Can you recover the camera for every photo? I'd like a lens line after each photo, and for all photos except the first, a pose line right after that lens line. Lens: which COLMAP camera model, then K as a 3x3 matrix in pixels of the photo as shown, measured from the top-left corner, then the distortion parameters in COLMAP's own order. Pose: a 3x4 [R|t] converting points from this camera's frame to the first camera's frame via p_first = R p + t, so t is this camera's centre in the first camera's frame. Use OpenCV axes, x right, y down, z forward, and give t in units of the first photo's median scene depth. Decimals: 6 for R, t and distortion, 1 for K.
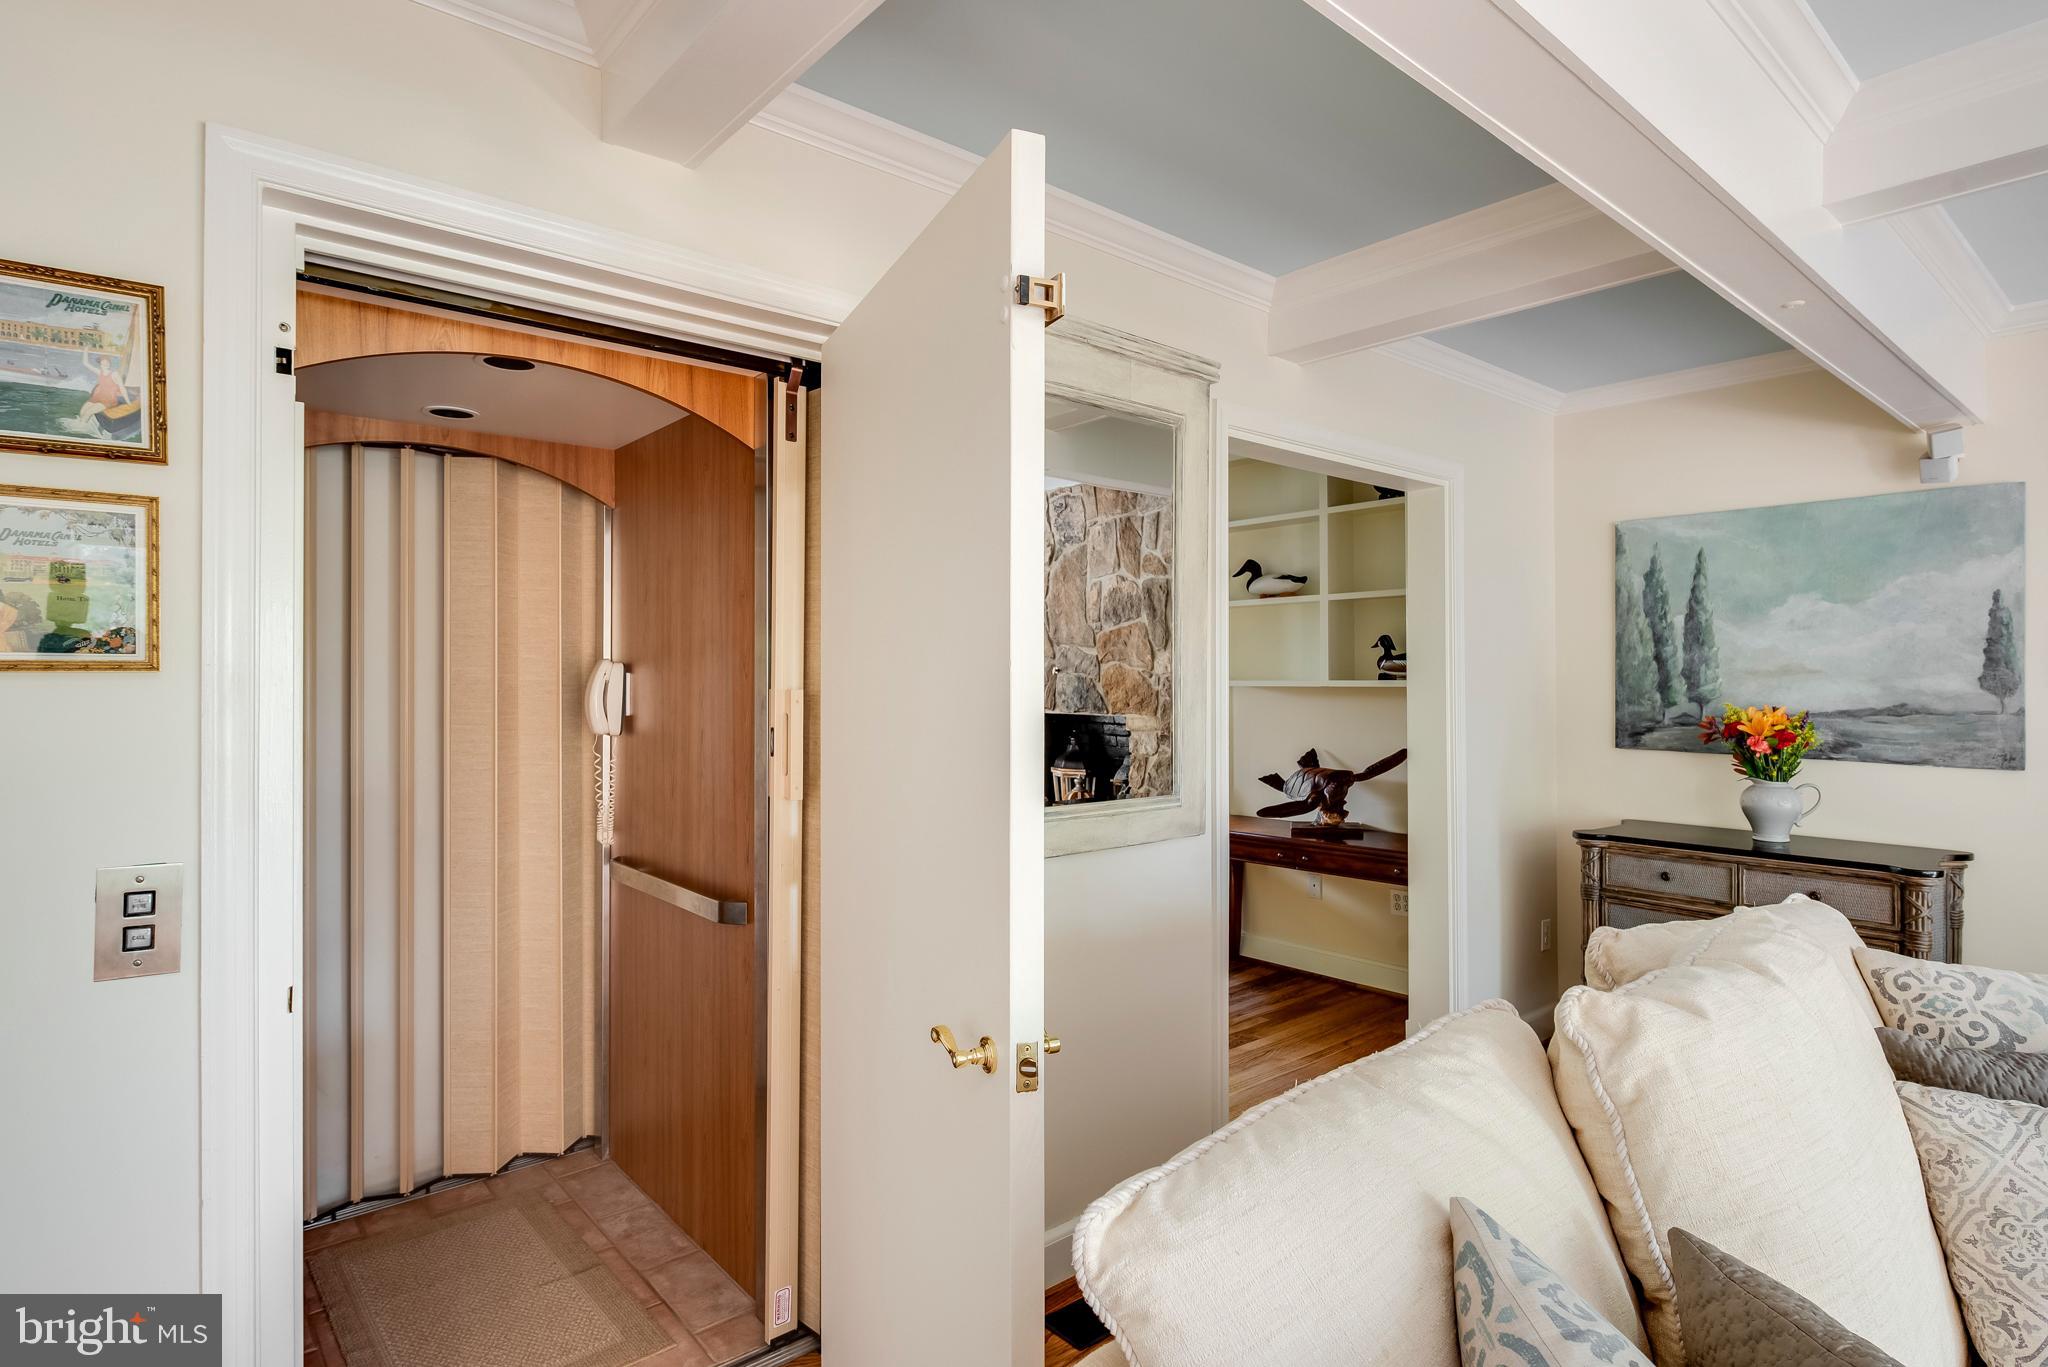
lens RADIAL K [[1059.6, 0, 1020.9], [0, 1059.6, 673.8], [0, 0, 1]] dist [0.002769, 0.000363]
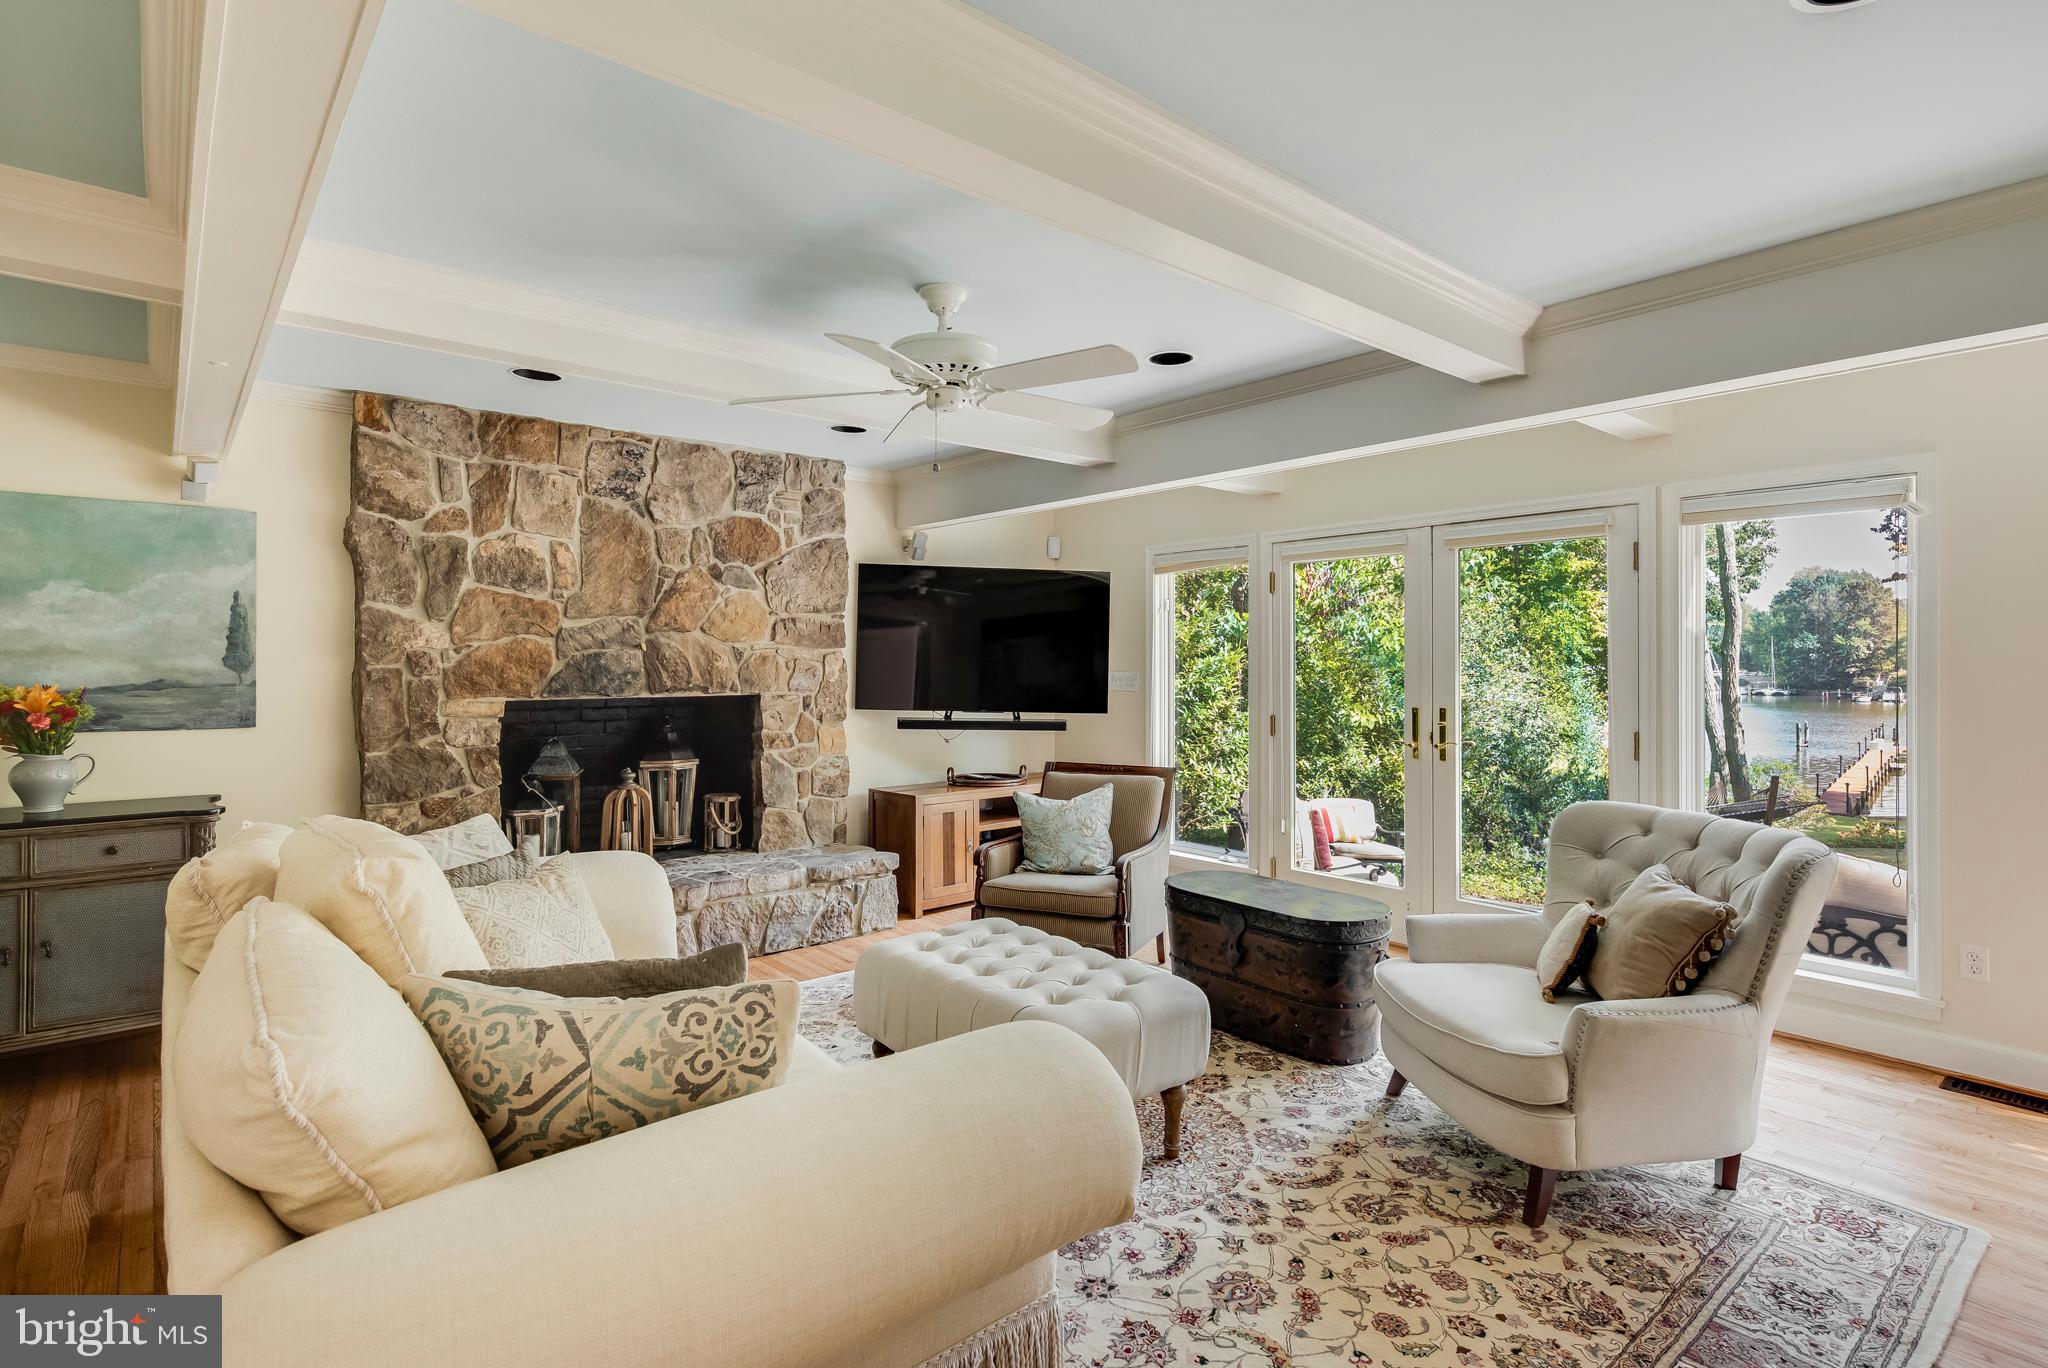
lens RADIAL K [[1006.4, 0, 1032.4], [0, 1006.4, 664.4], [0, 0, 1]] dist [0.006505, 0.001031]
pose [[0.002931, -0.004162, 0.999987, -0.306799], [-0.002842, 0.999987, 0.004171, 0.003383], [-0.999992, -0.002854, 0.002919, 0.012598]]
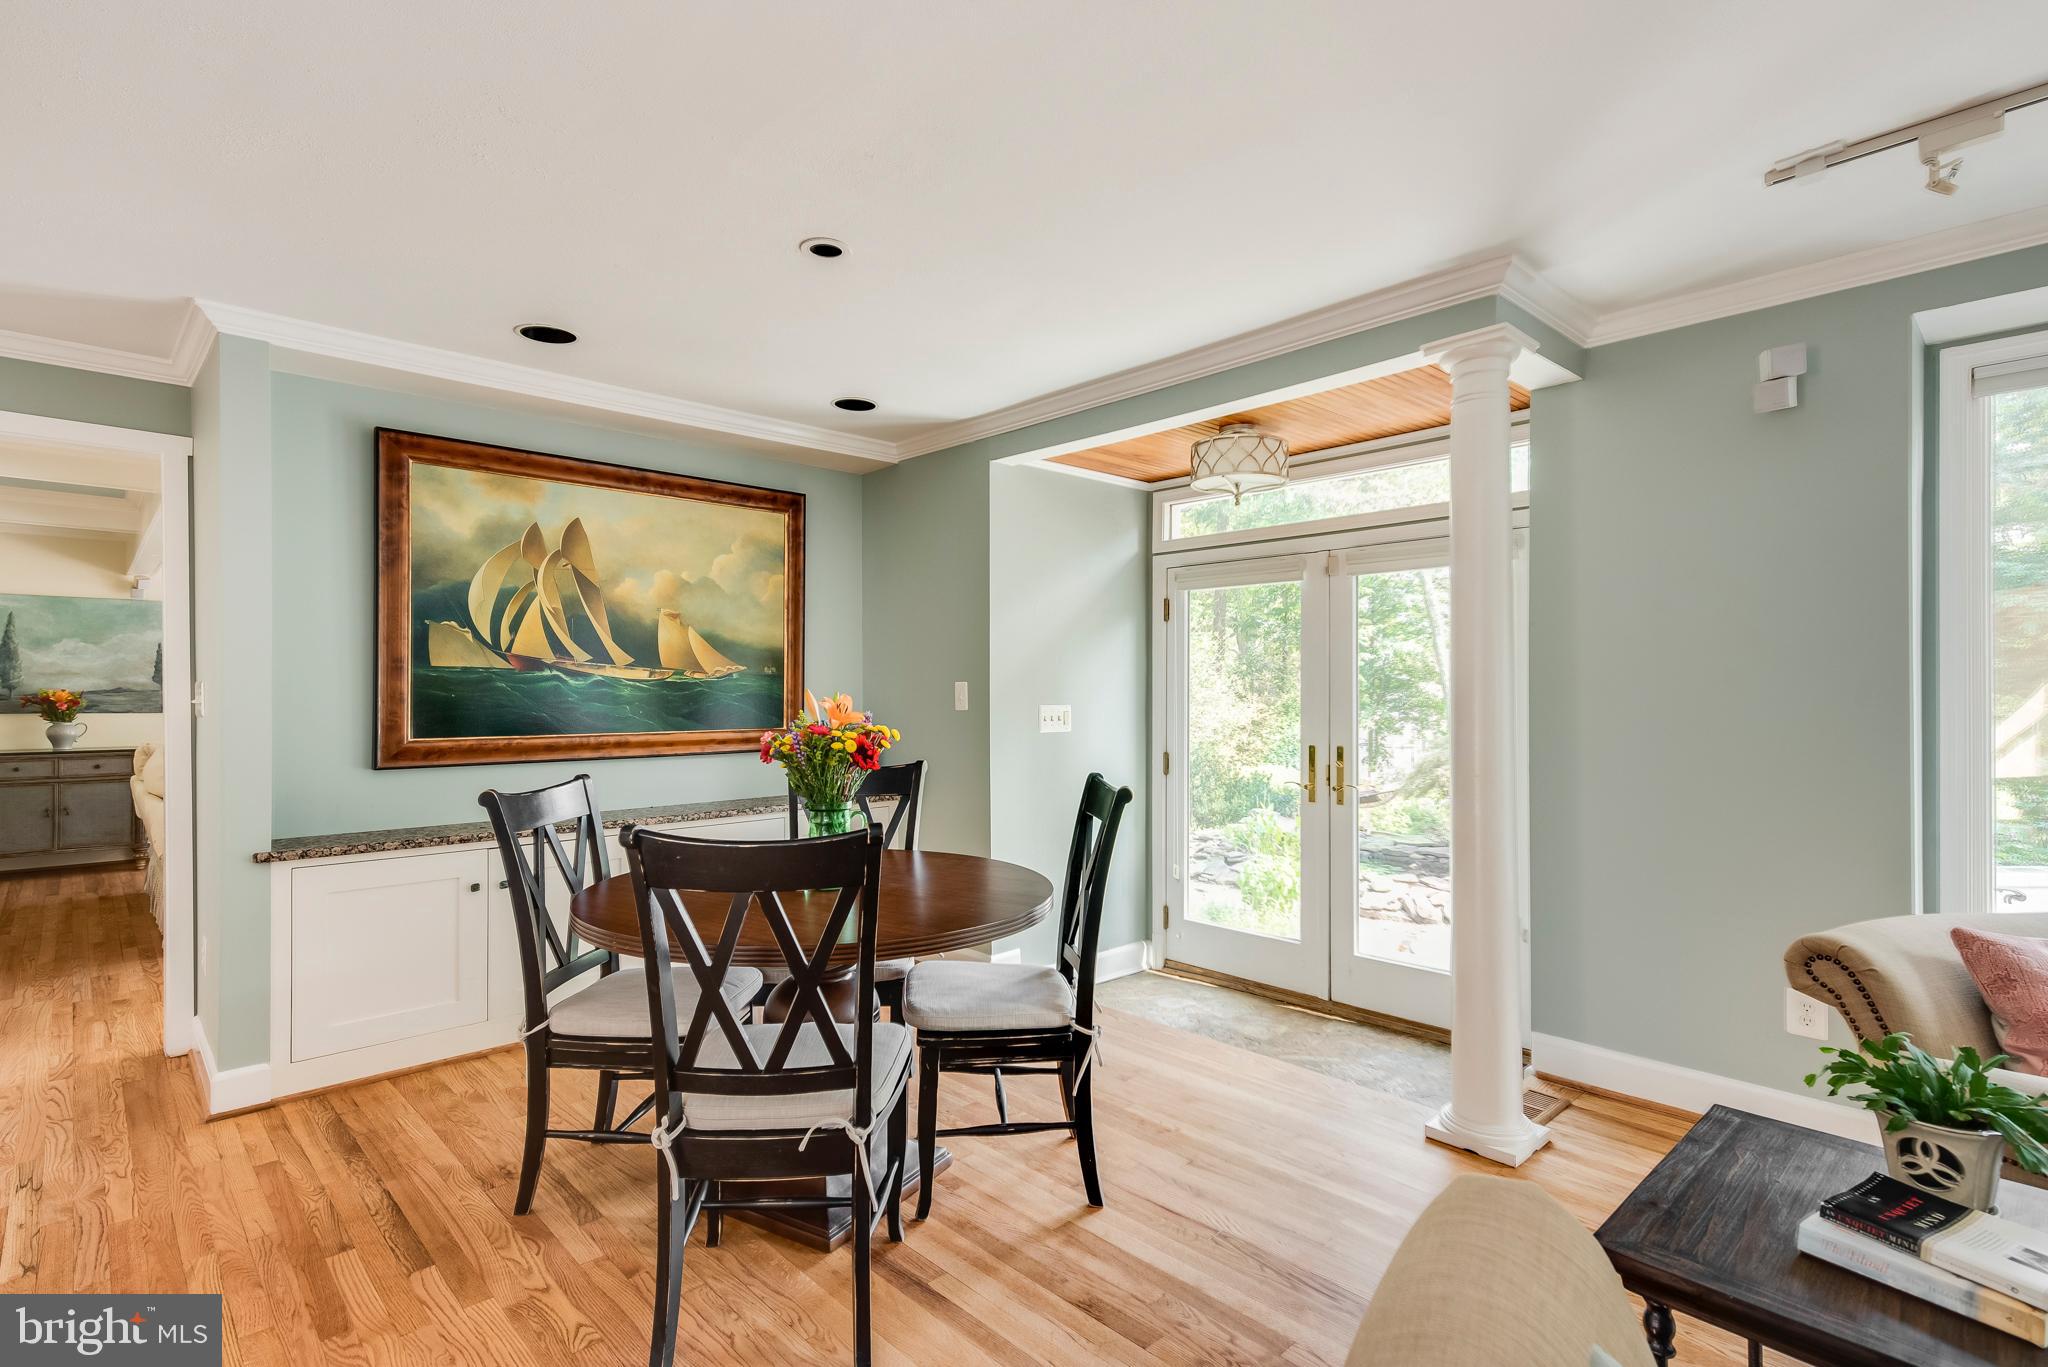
lens RADIAL K [[980.5, 0, 1011.9], [0, 980.5, 688.5], [0, 0, 1]] dist [0.022346, -0.000053]
pose [[-0.036288, -0.005215, 0.999328, -1.486776], [-0.006747, 0.999965, 0.004973, 0.005447], [-0.999319, -0.006562, -0.036322, -0.926729]]
